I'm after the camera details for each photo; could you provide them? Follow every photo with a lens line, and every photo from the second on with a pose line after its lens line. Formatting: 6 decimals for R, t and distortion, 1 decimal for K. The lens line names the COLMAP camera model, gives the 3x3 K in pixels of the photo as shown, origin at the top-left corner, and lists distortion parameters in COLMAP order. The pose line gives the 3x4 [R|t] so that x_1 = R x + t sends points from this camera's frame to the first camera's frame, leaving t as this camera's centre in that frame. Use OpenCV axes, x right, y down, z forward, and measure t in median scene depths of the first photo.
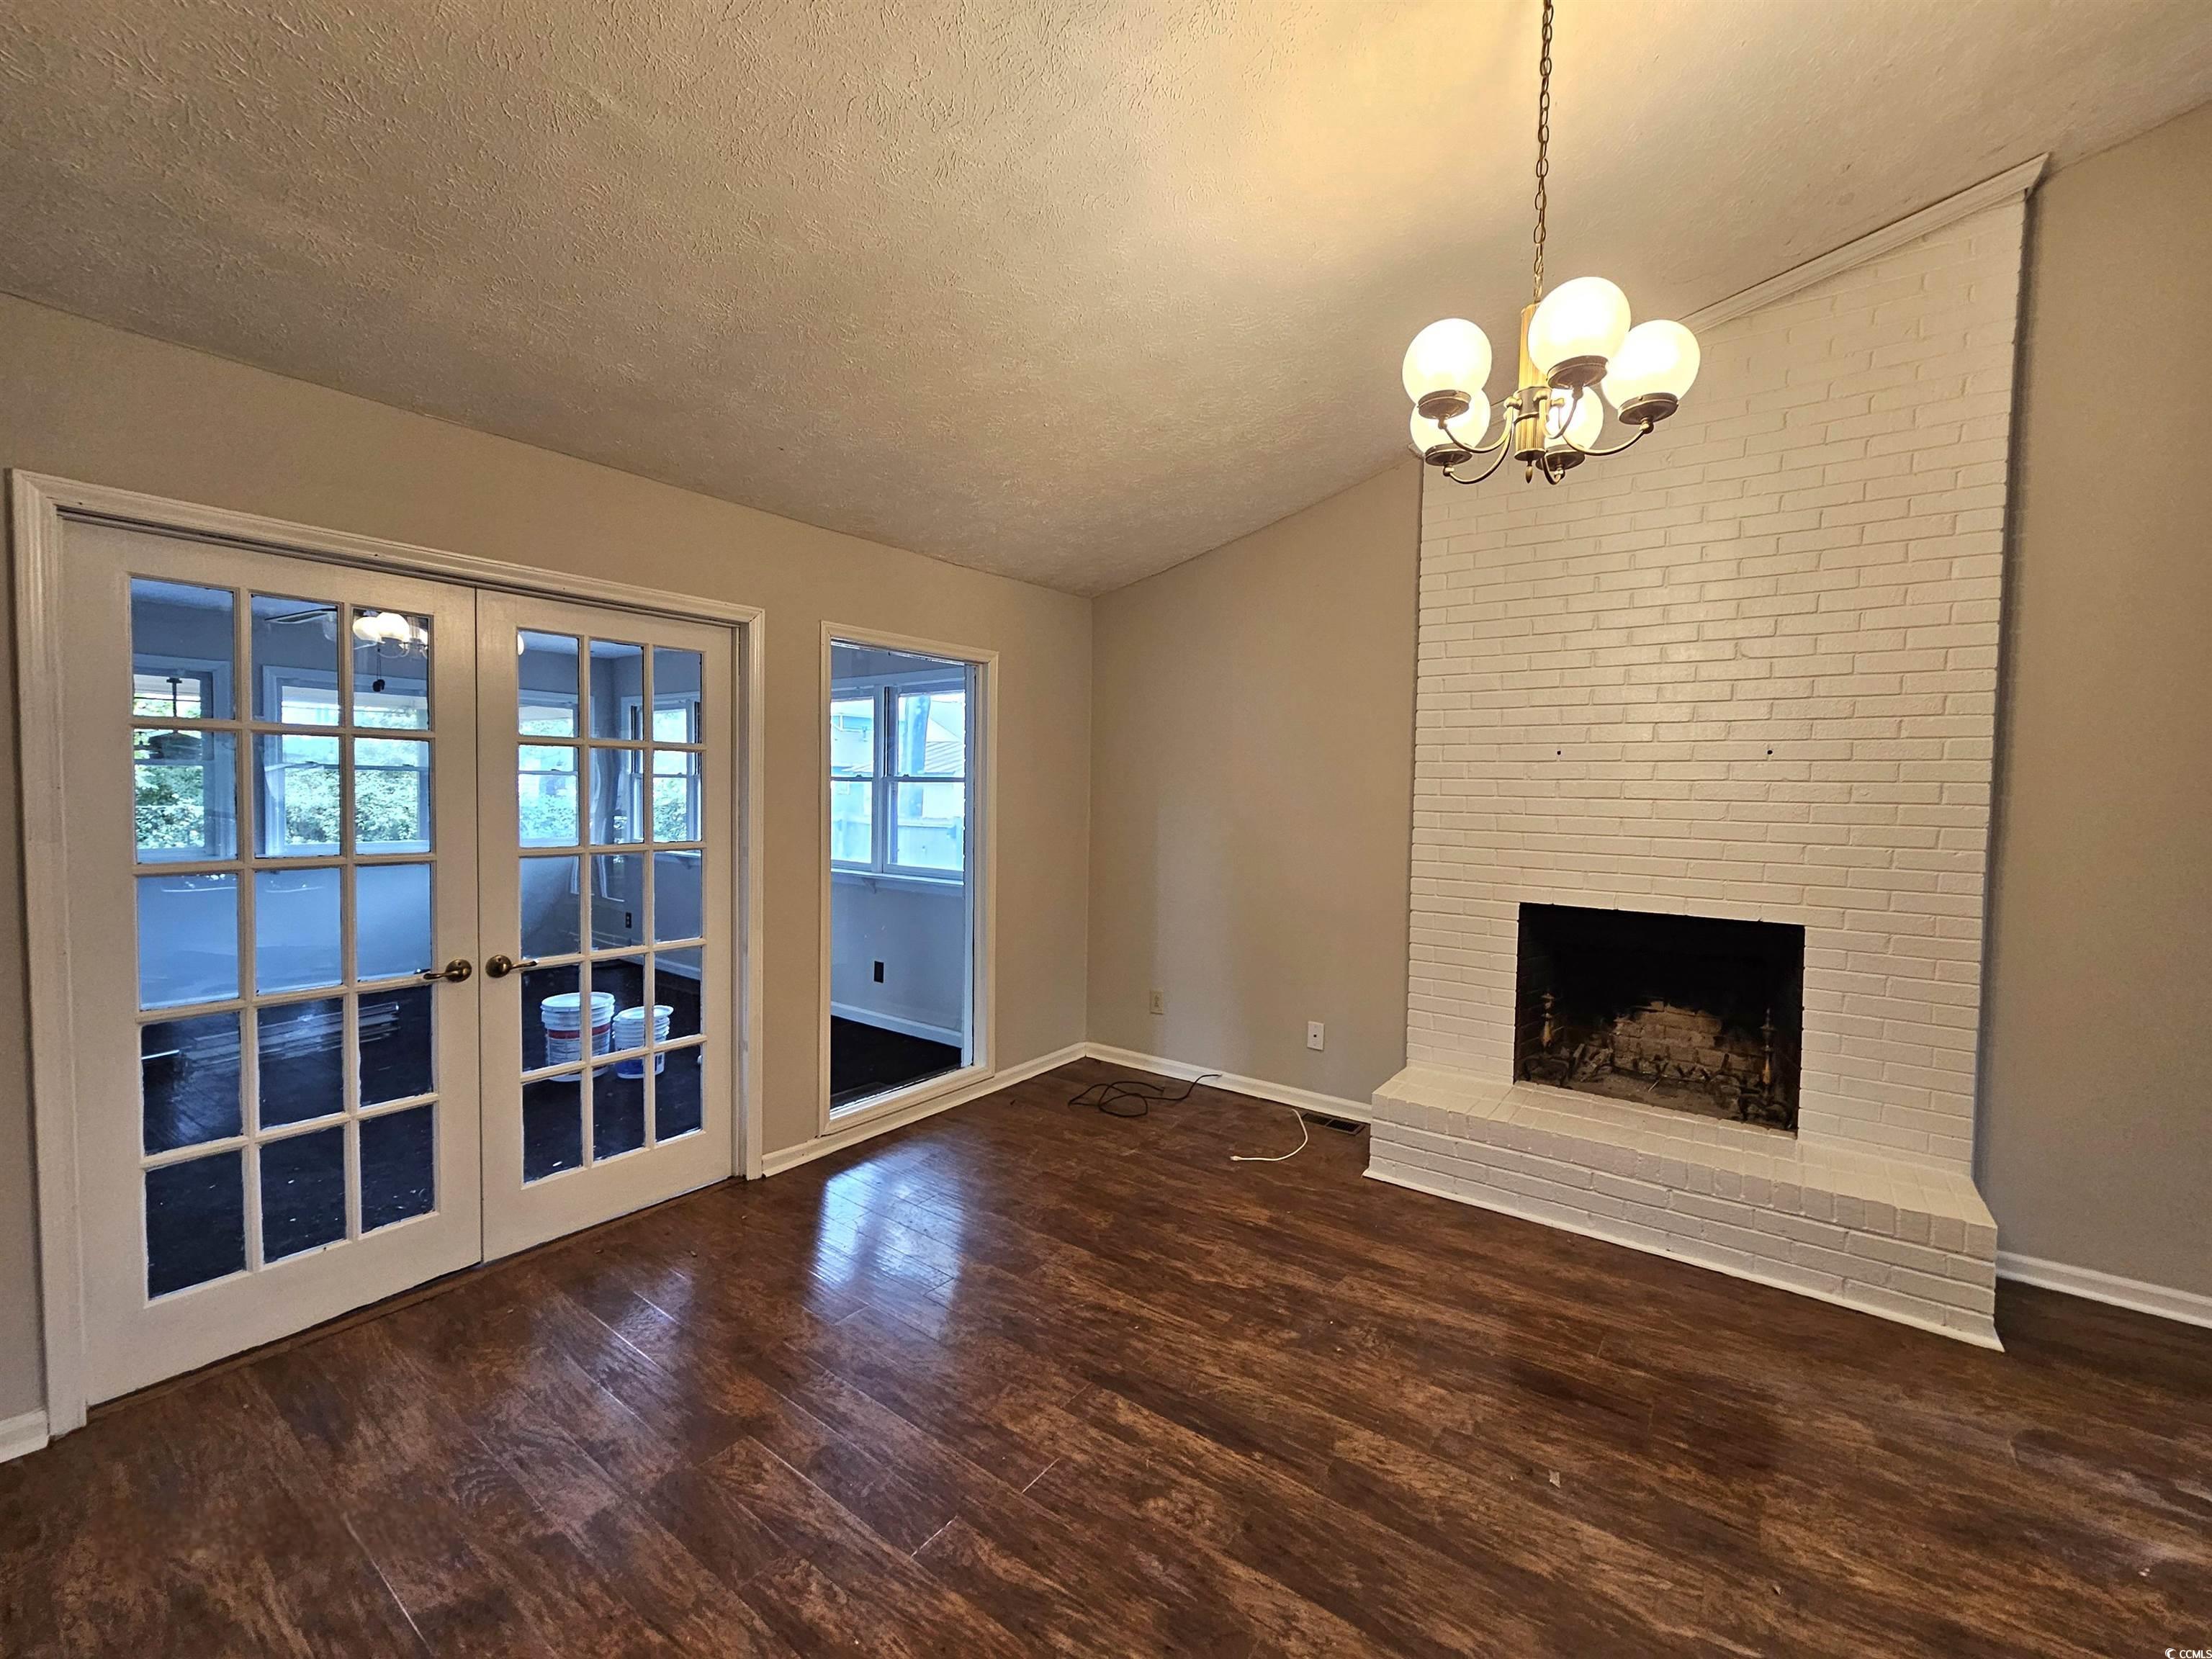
lens RADIAL K [[908.7, 0, 1105.2], [0, 908.7, 814.8], [0, 0, 1]] dist [0.000776, -0.000902]
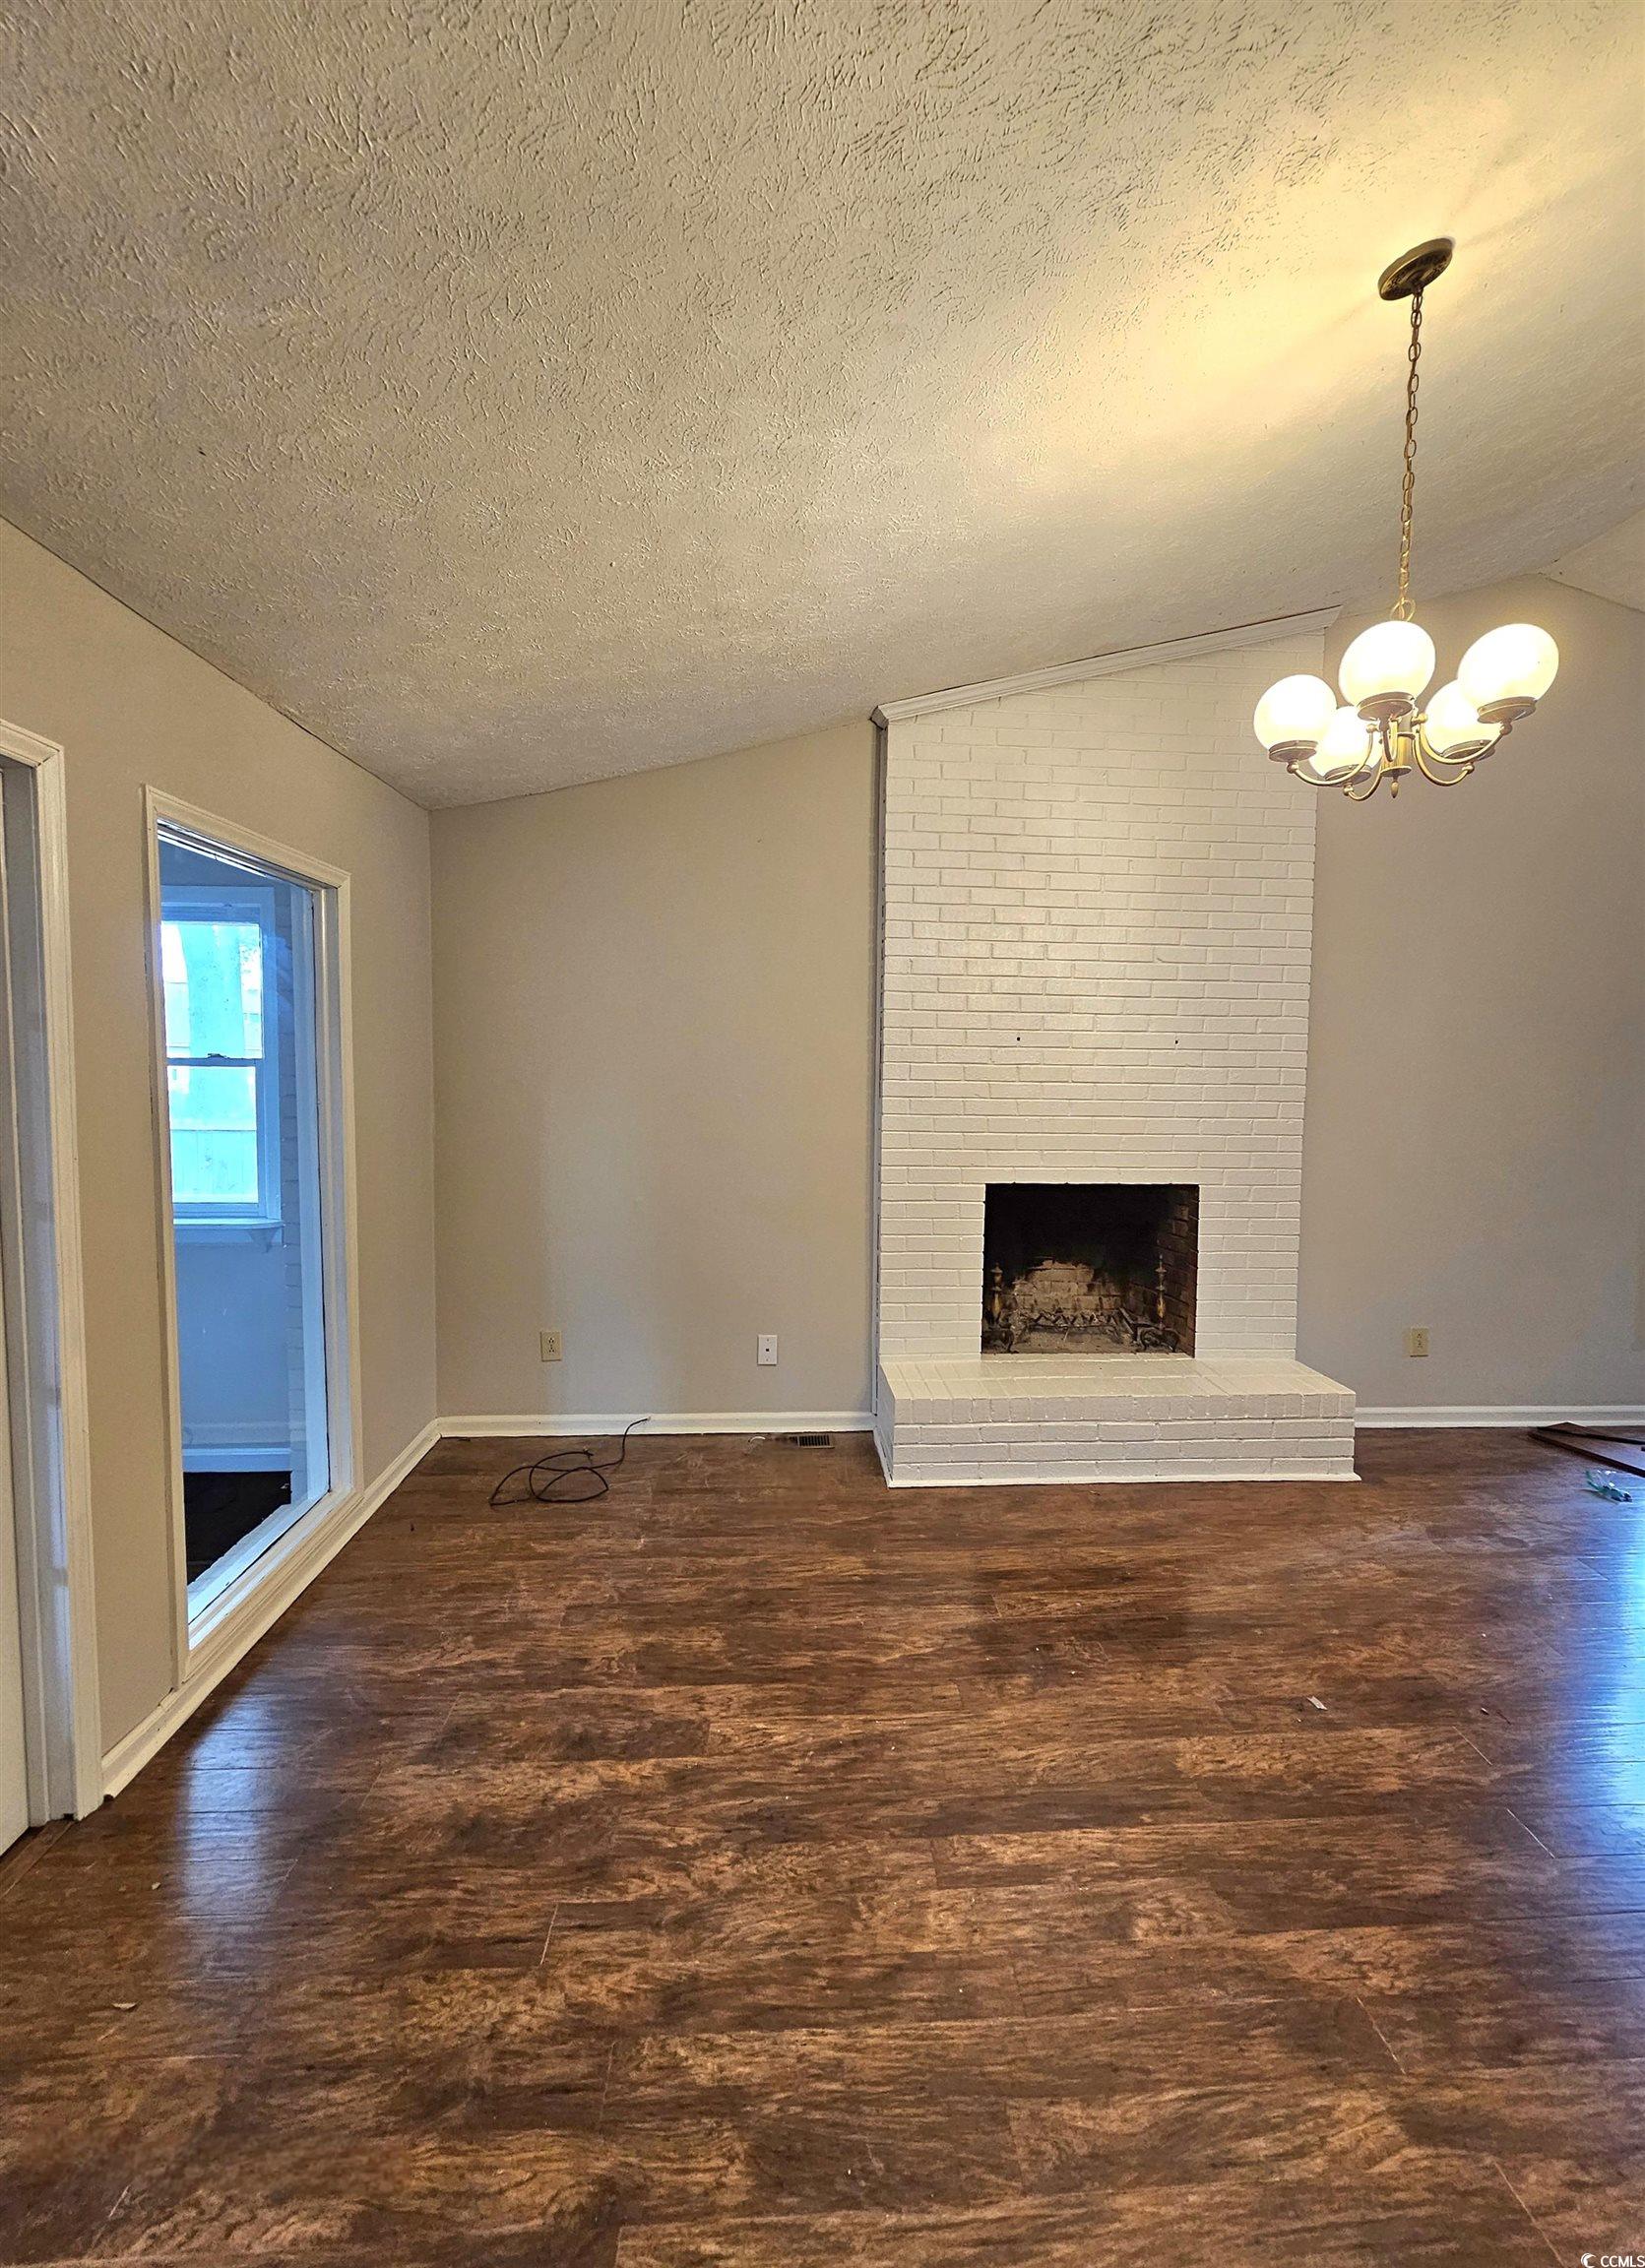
lens RADIAL K [[977.7, 0, 840.7], [0, 977.7, 1117.0], [0, 0, 1]] dist [0.001498, -0.002285]
pose [[0.763003, -0.037954, 0.645280, -0.424649], [0.019176, 0.999164, 0.036094, -0.024141], [-0.646111, -0.015166, 0.763093, 0.291341]]
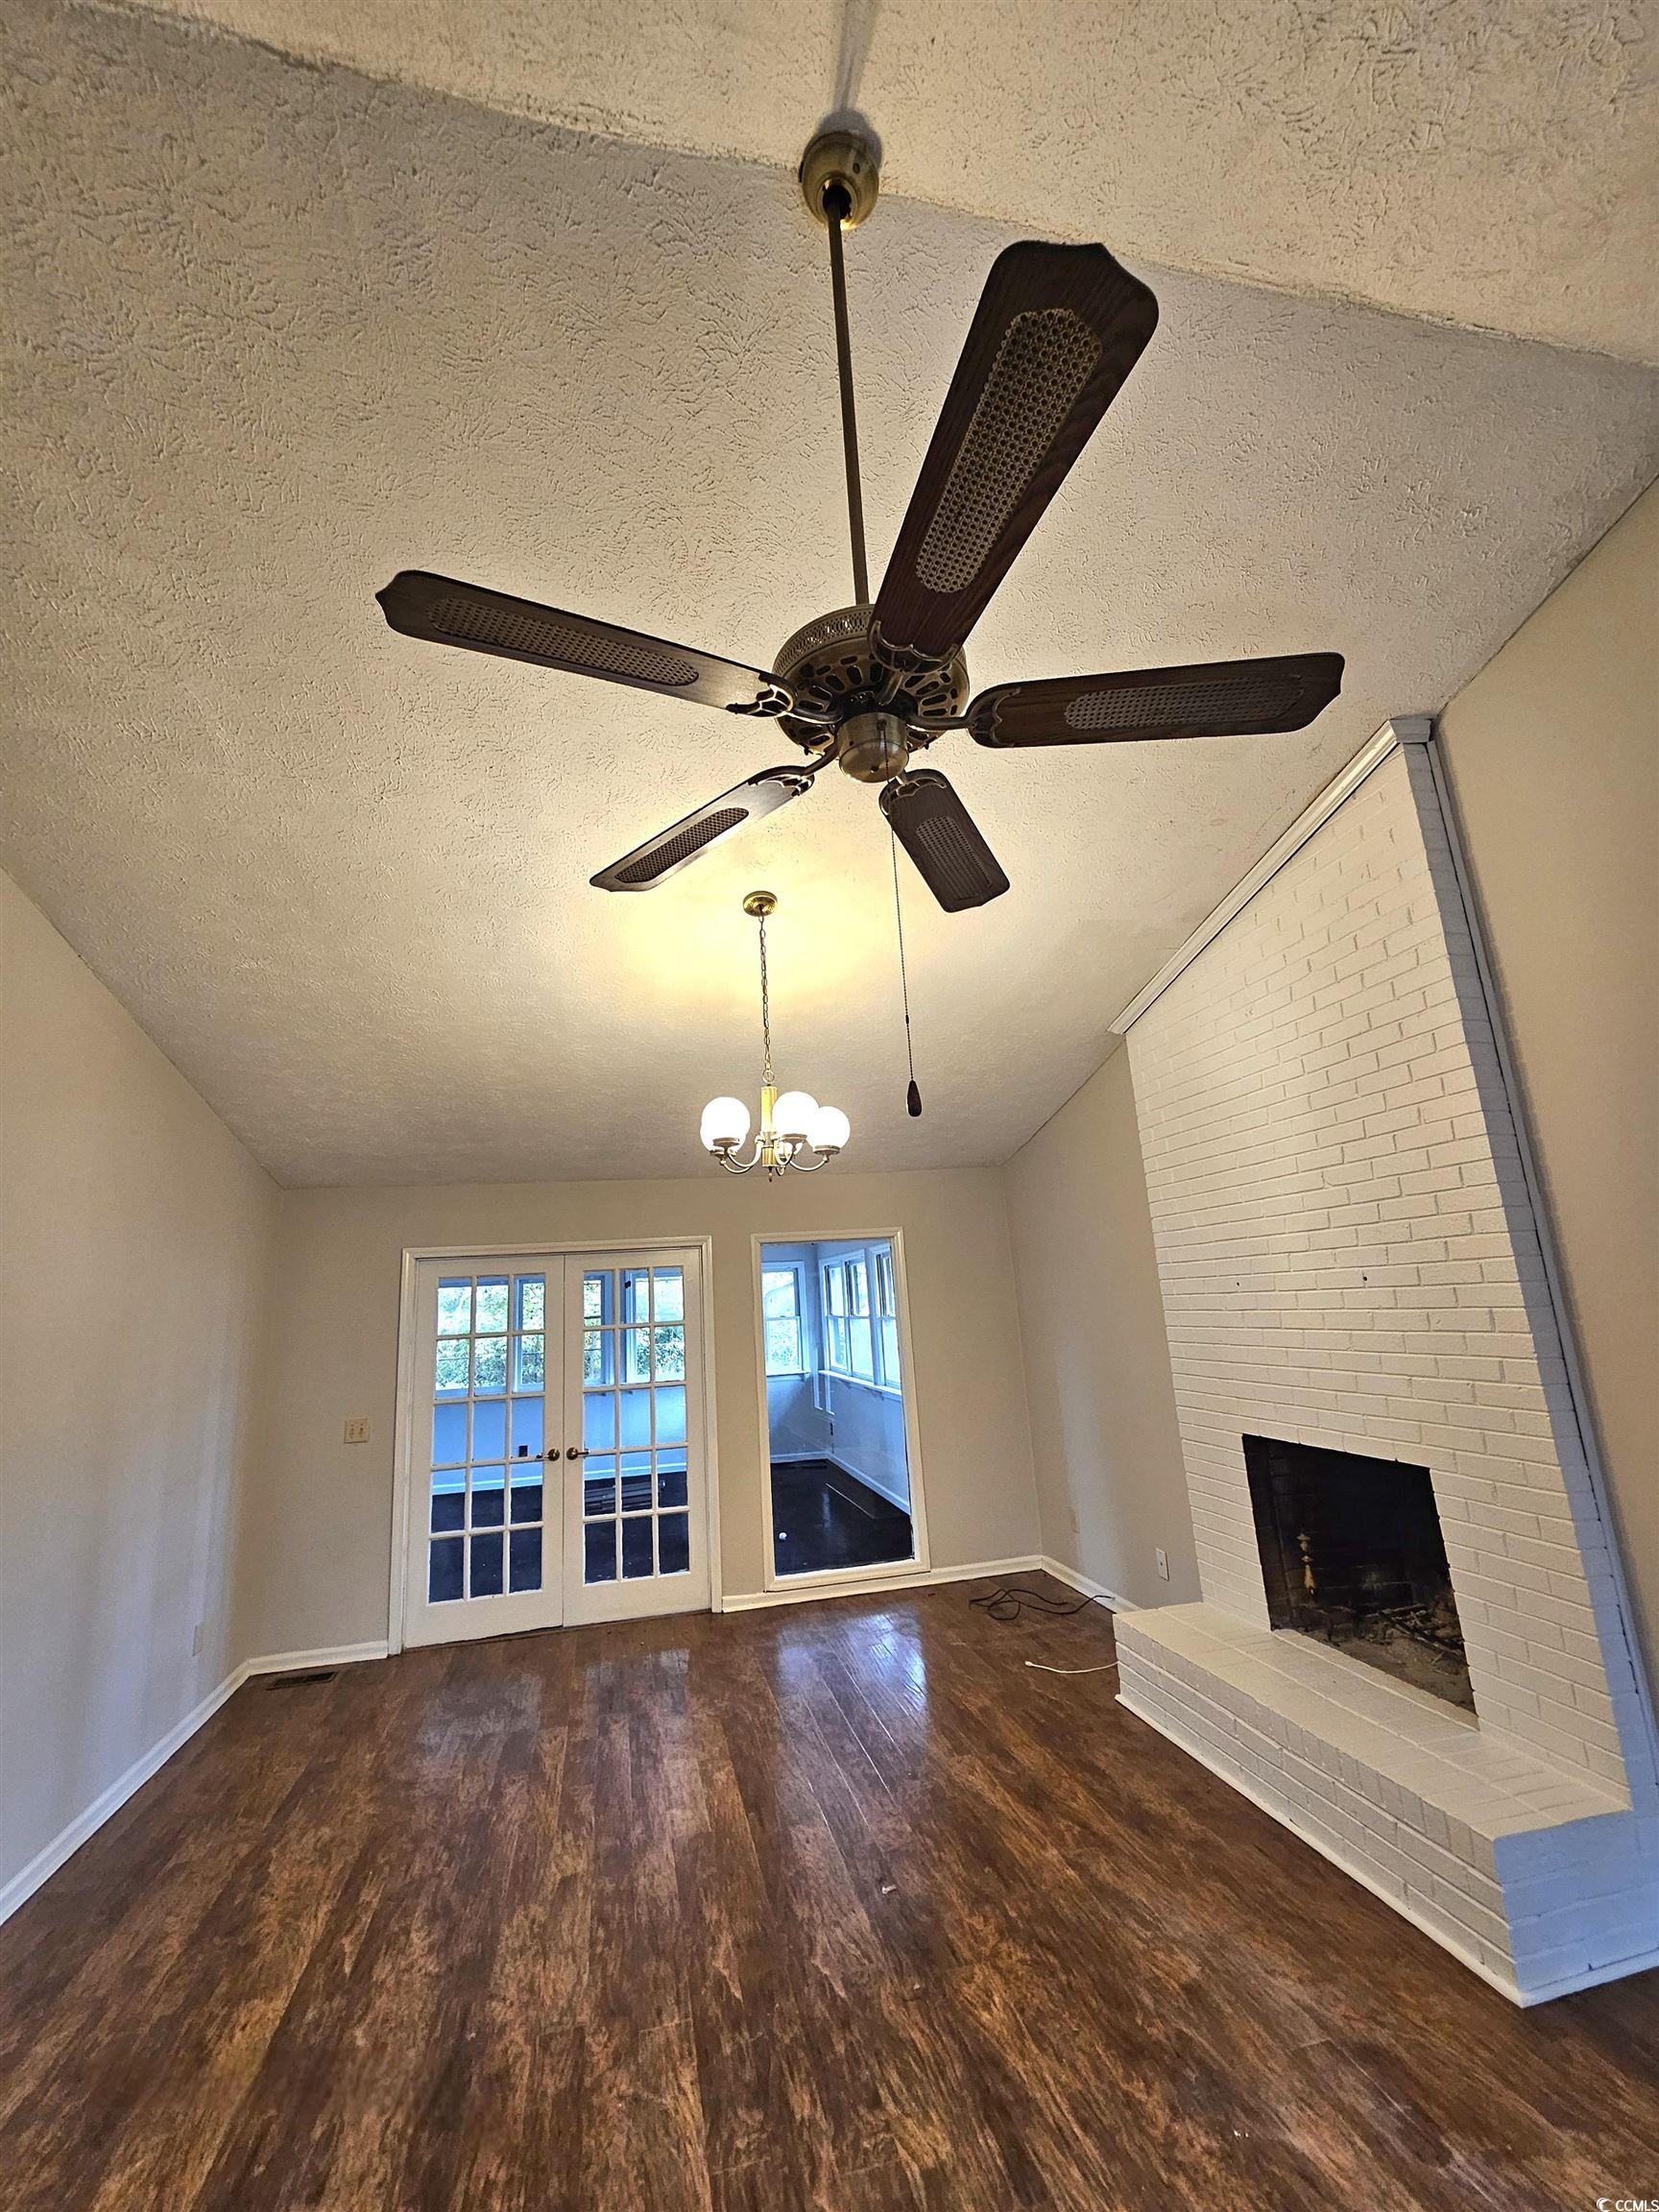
lens RADIAL K [[908.7, 0, 818.8], [0, 908.7, 1094.3], [0, 0, 1]] dist [0.000776, -0.000902]
pose [[0.748709, -0.206966, -0.629762, 0.919344], [0.049789, 0.964886, -0.257908, -0.035464], [0.661026, 0.161743, 0.732723, -0.145666]]
